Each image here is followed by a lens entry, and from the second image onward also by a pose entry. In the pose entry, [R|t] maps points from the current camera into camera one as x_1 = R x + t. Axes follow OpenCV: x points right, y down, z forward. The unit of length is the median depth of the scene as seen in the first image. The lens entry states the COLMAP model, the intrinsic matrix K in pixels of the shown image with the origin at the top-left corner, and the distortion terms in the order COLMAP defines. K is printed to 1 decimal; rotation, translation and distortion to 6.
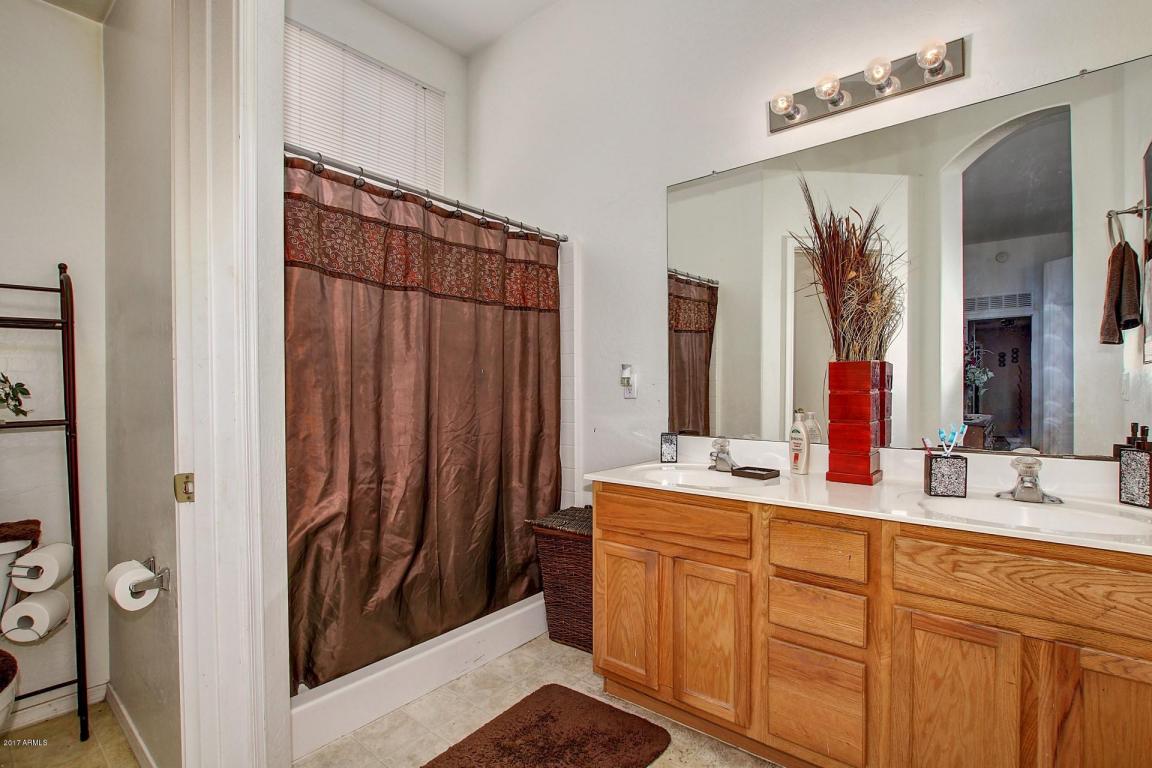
lens RADIAL K [[533.2, 0, 576.4], [0, 533.2, 386.9], [0, 0, 1]] dist [-0.027040, 0.002874]
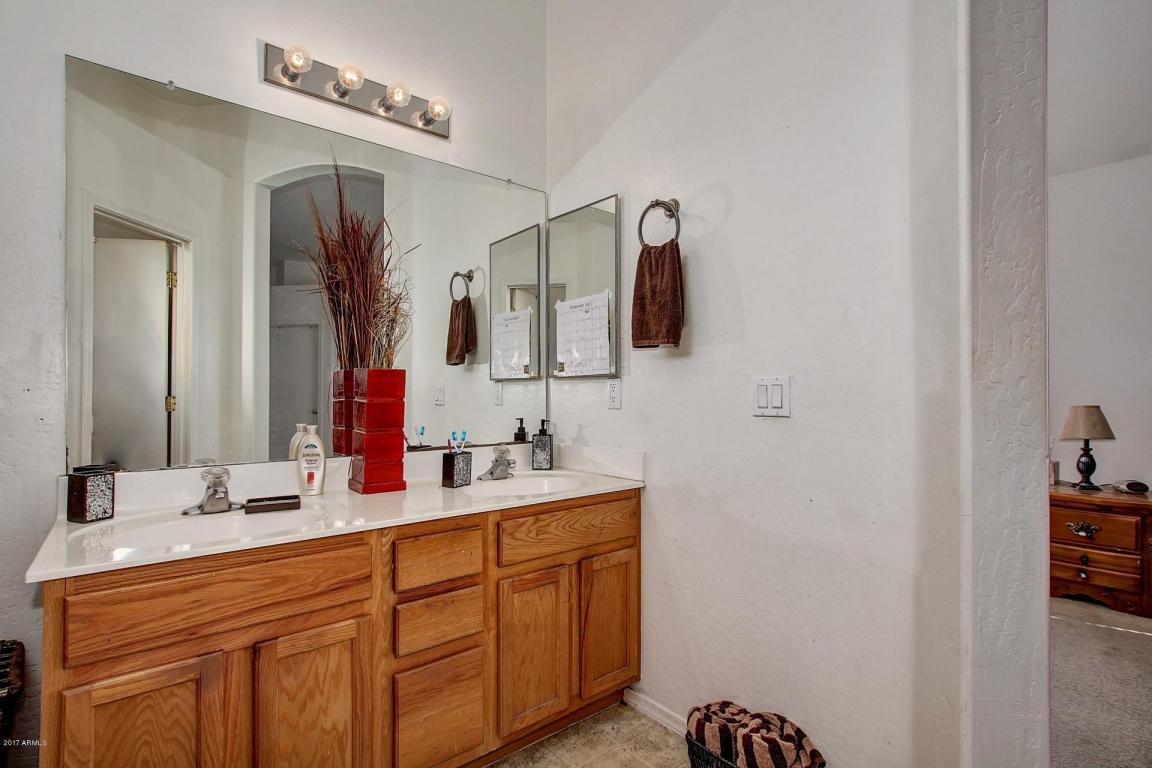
lens RADIAL K [[533.2, 0, 578.2], [0, 533.2, 398.8], [0, 0, 1]] dist [-0.027040, 0.002874]
pose [[0.186576, 0.001931, 0.982439, -0.413004], [0.008966, 0.999953, -0.003668, 0.013079], [-0.982400, 0.009493, 0.186550, 0.482758]]
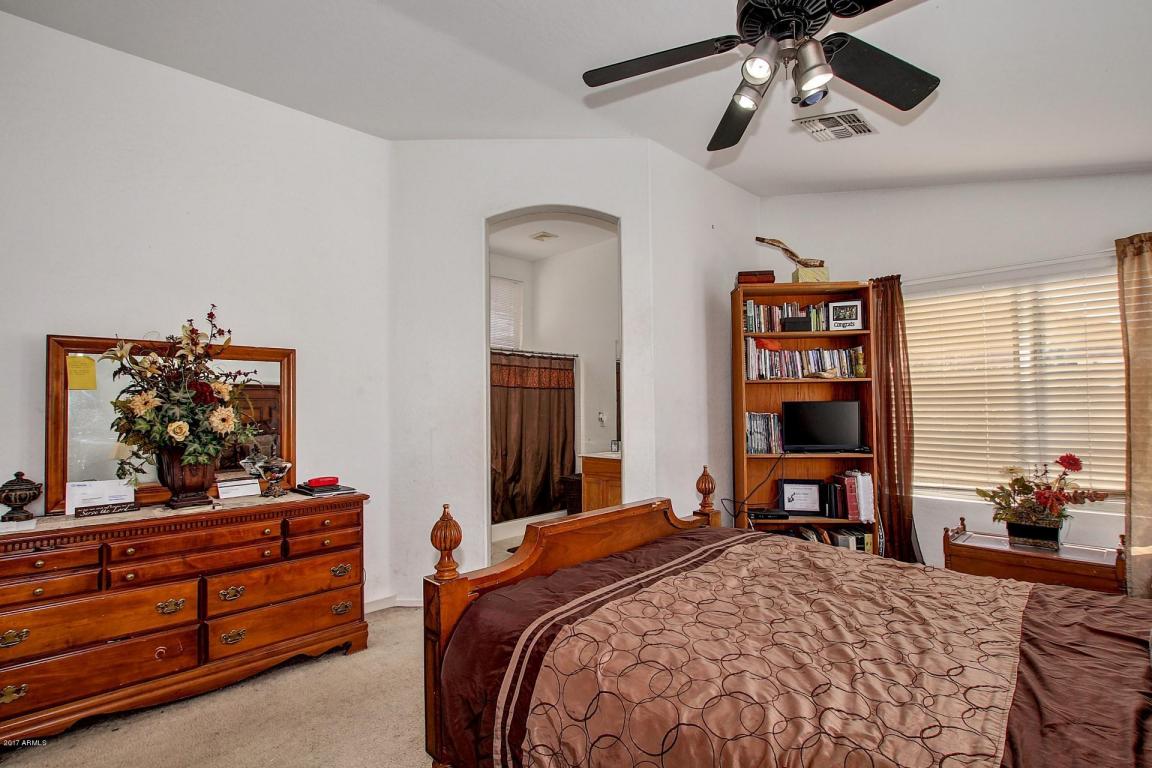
lens RADIAL K [[533.2, 0, 569.9], [0, 533.2, 389.0], [0, 0, 1]] dist [-0.027040, 0.002874]
pose [[0.994999, -0.005605, -0.099732, 0.292053], [0.001666, 0.999217, -0.039535, -0.078077], [0.099875, 0.039171, 0.994229, -2.104476]]
